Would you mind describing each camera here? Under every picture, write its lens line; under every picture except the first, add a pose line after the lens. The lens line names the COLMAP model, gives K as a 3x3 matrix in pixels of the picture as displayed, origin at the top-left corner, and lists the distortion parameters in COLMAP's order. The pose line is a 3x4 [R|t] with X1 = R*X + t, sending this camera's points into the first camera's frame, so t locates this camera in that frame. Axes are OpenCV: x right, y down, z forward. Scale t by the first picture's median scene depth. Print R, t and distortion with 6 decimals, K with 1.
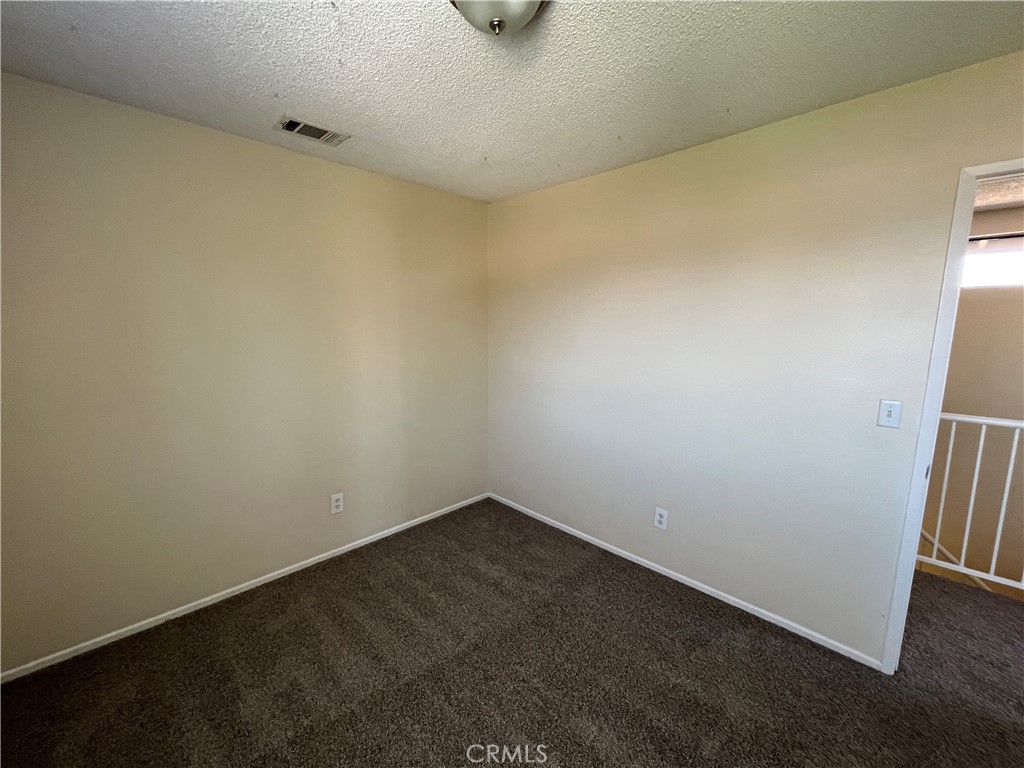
lens RADIAL K [[414.8, 0, 509.3], [0, 414.8, 377.5], [0, 0, 1]] dist [-0.005782, 0.000322]
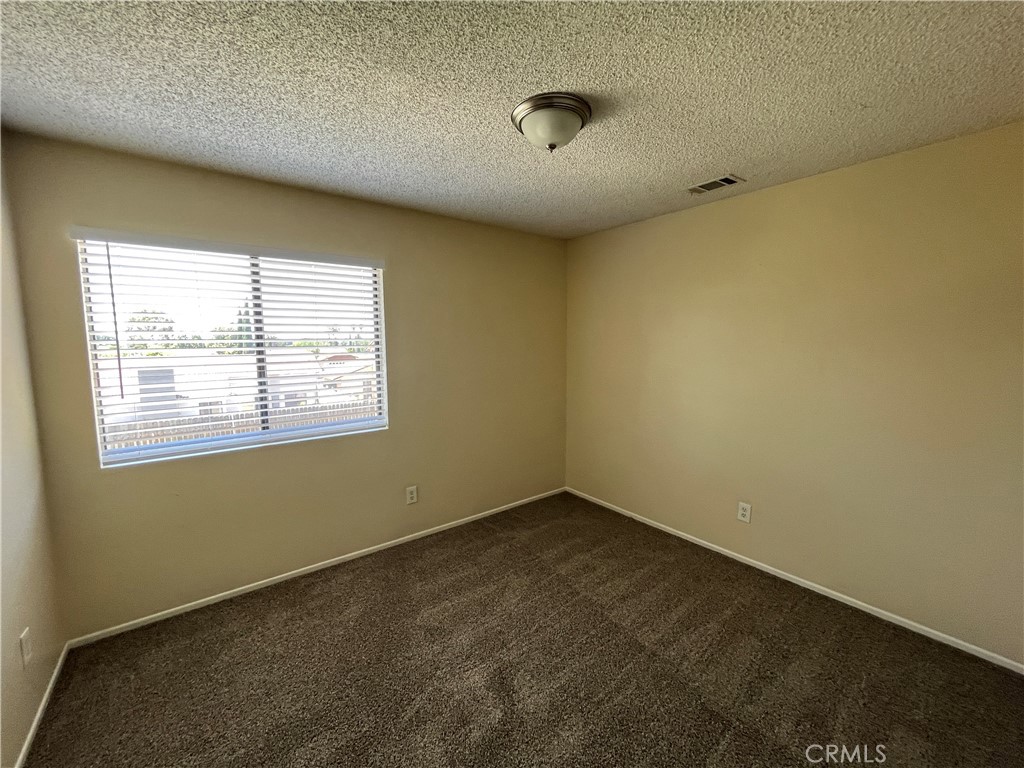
lens RADIAL K [[414.8, 0, 515.8], [0, 414.8, 387.5], [0, 0, 1]] dist [-0.005782, 0.000322]
pose [[-0.111376, 0.111642, -0.987487, 0.812394], [-0.131129, 0.983330, 0.125962, -0.083007], [0.985089, 0.143517, -0.094880, 0.597974]]
